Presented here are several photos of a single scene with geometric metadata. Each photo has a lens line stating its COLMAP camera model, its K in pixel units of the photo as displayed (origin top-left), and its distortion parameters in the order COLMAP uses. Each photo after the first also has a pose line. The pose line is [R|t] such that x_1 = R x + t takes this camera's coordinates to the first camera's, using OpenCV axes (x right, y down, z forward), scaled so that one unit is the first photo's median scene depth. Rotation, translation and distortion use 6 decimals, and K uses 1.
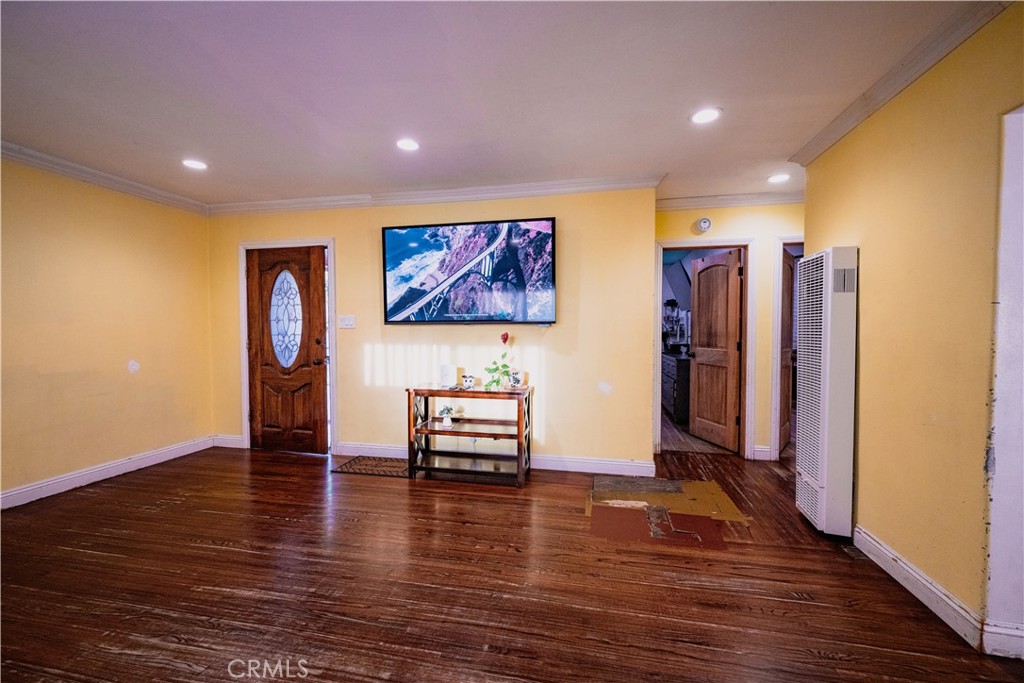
lens RADIAL K [[417.9, 0, 507.3], [0, 417.9, 340.5], [0, 0, 1]] dist [-0.002322, -0.000466]
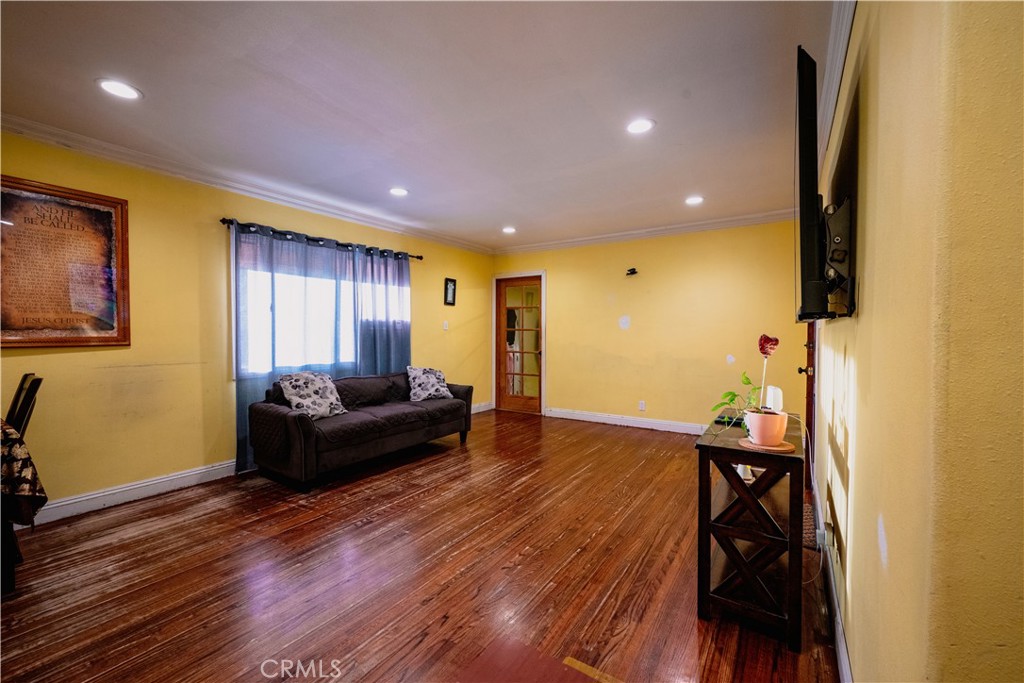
lens RADIAL K [[408.8, 0, 514.3], [0, 408.8, 341.7], [0, 0, 1]] dist [-0.000244, -0.000063]
pose [[-0.354260, 0.023577, -0.934850, 0.539891], [-0.023466, 0.999143, 0.034090, -0.020144], [0.934852, 0.034014, -0.353404, 0.832114]]
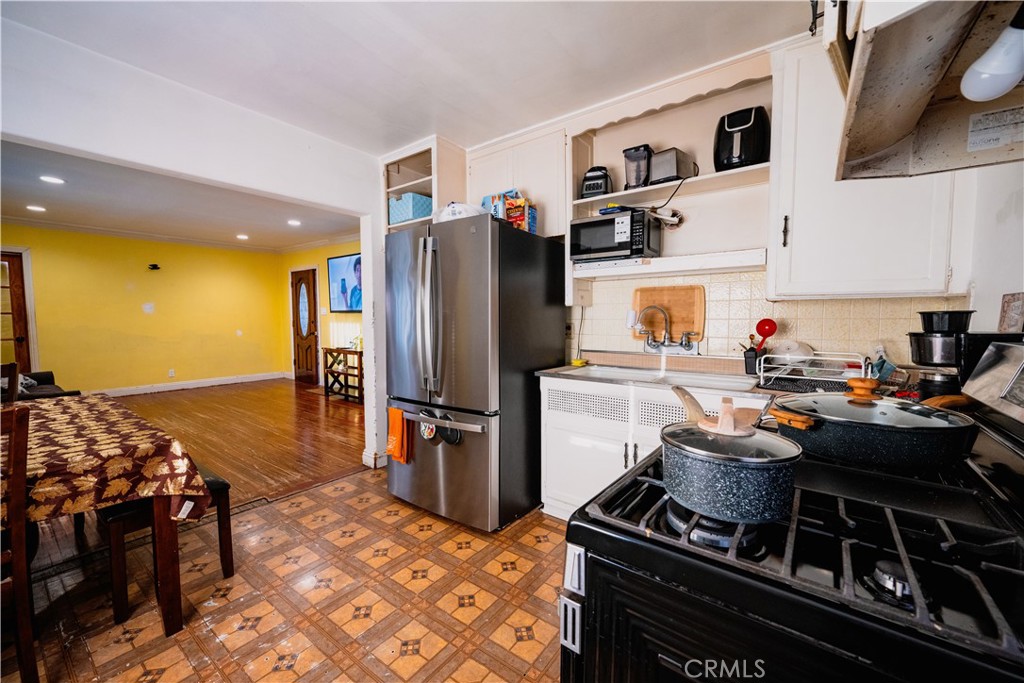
lens RADIAL K [[401.3, 0, 514.1], [0, 401.3, 342.0], [0, 0, 1]] dist [0.000132, 0.000336]
pose [[0.907945, 0.031192, -0.417928, 1.208076], [-0.015354, 0.999033, 0.041205, 0.003415], [0.418809, -0.030995, 0.907545, -0.248226]]
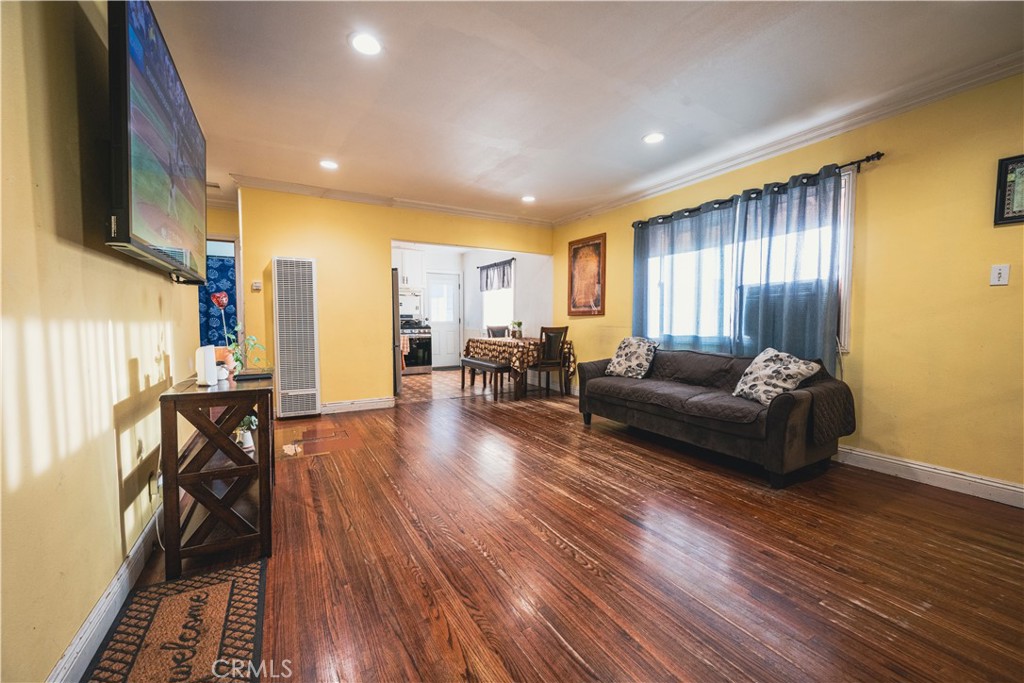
lens RADIAL K [[414.2, 0, 525.8], [0, 414.2, 344.7], [0, 0, 1]] dist [0.001135, 0.000047]
pose [[-0.694948, -0.038896, 0.718007, -0.784690], [0.020316, 0.997075, 0.073677, 0.023428], [-0.718773, 0.065788, -0.692125, 1.044975]]
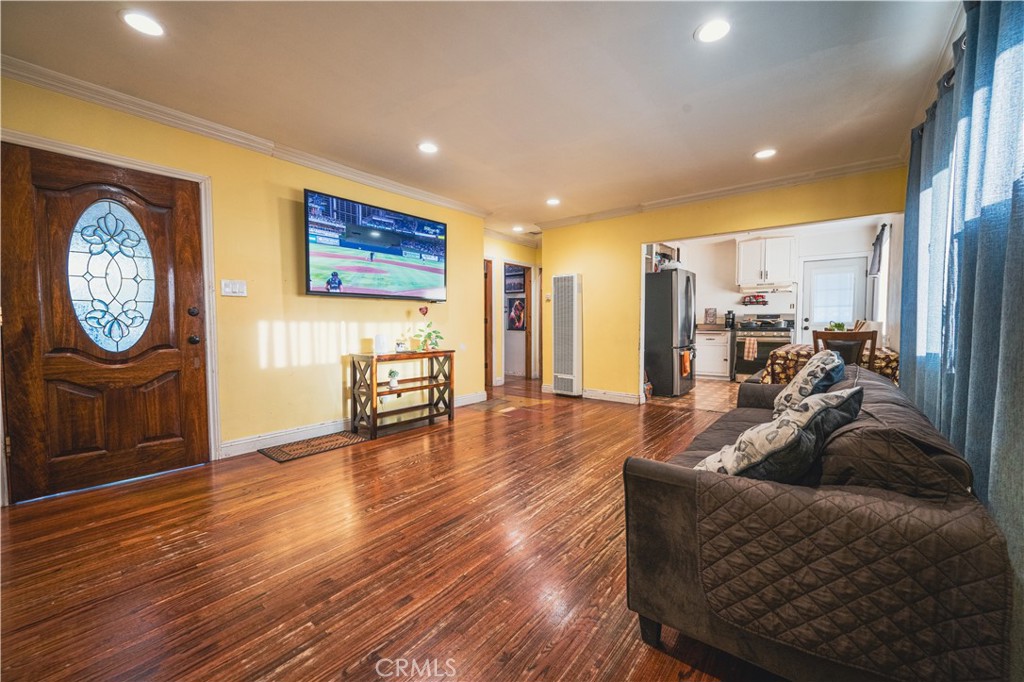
lens RADIAL K [[415.7, 0, 514.2], [0, 415.7, 341.7], [0, 0, 1]] dist [-0.000433, 0.000420]
pose [[0.436040, -0.039550, 0.899058, -0.962820], [0.023005, 0.999197, 0.032798, 0.048332], [-0.899633, 0.006381, 0.436600, 0.191555]]
